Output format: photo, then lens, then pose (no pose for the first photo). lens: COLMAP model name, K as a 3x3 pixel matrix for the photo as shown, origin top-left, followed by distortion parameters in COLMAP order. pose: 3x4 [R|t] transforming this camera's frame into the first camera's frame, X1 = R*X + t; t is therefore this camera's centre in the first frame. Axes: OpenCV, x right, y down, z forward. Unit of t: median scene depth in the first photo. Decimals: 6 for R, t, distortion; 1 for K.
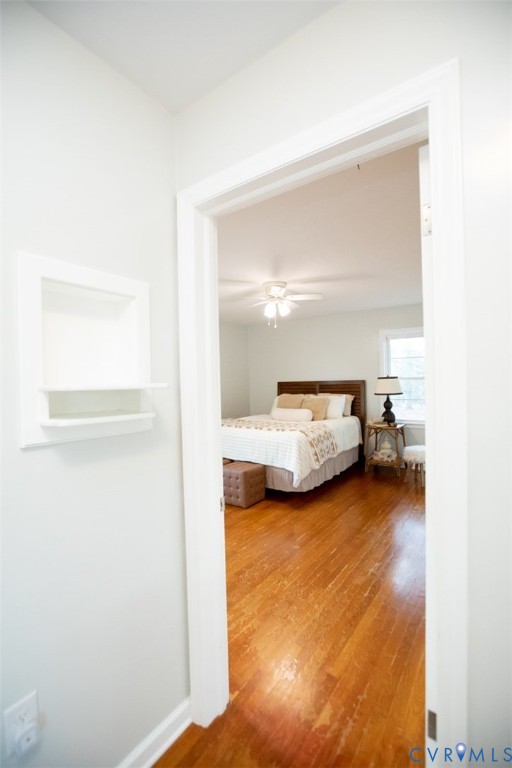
lens RADIAL K [[352.0, 0, 256.0], [0, 352.0, 384.0], [0, 0, 1]] dist [-0.050835, 0.019635]
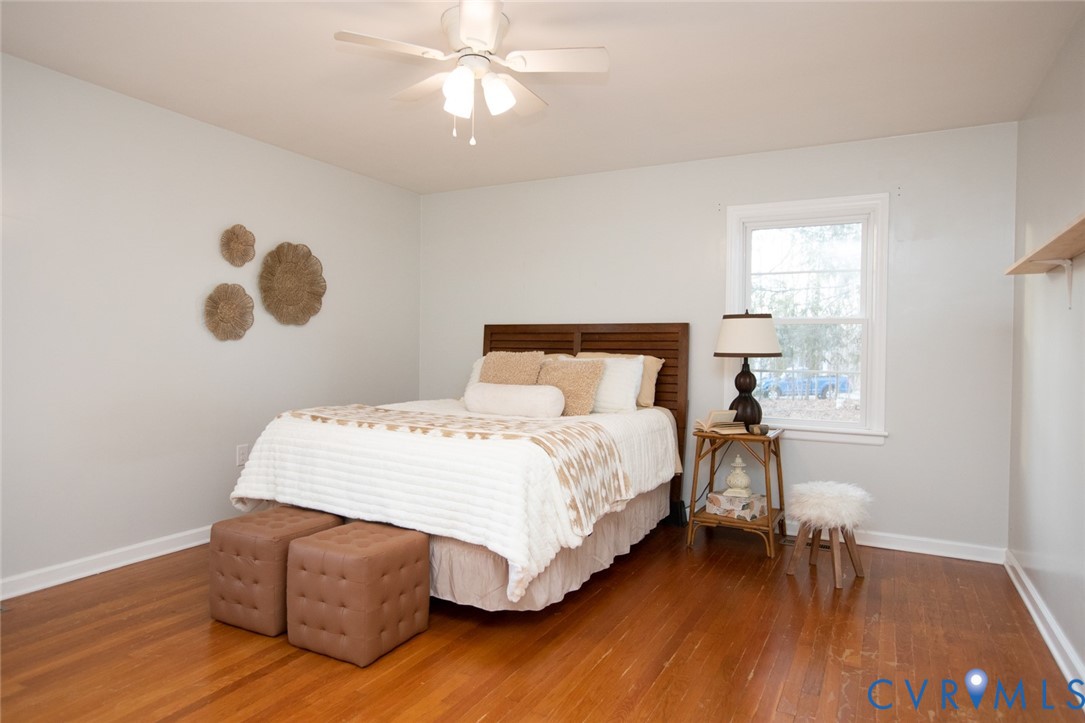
lens RADIAL K [[662.1, 0, 540.2], [0, 662.1, 348.5], [0, 0, 1]] dist [-0.003529, -0.000014]
pose [[0.991162, 0.035441, 0.127832, 0.038973], [-0.034670, 0.999365, -0.008247, 0.040638], [-0.128043, 0.003743, 0.991762, 0.288930]]
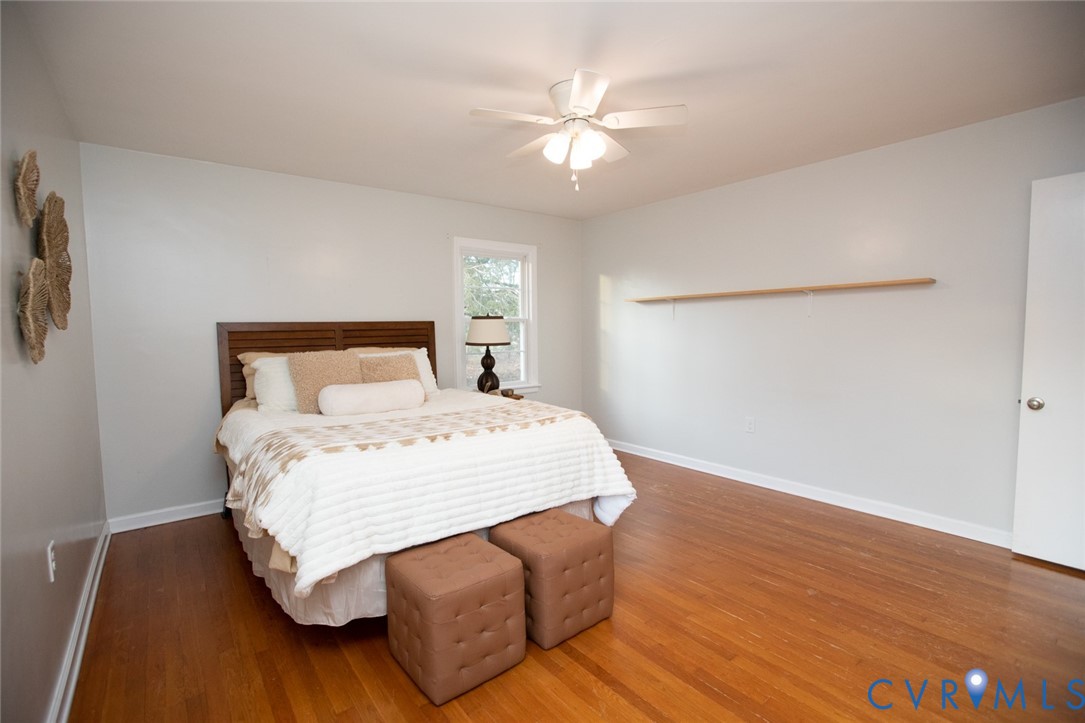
lens RADIAL K [[497.4, 0, 542.5], [0, 497.4, 361.5], [0, 0, 1]] dist [-0.050835, 0.019635]
pose [[0.280702, -0.046183, 0.958683, -0.498642], [0.009077, 0.998925, 0.045464, 0.023167], [-0.959752, -0.004060, 0.280820, 0.765597]]
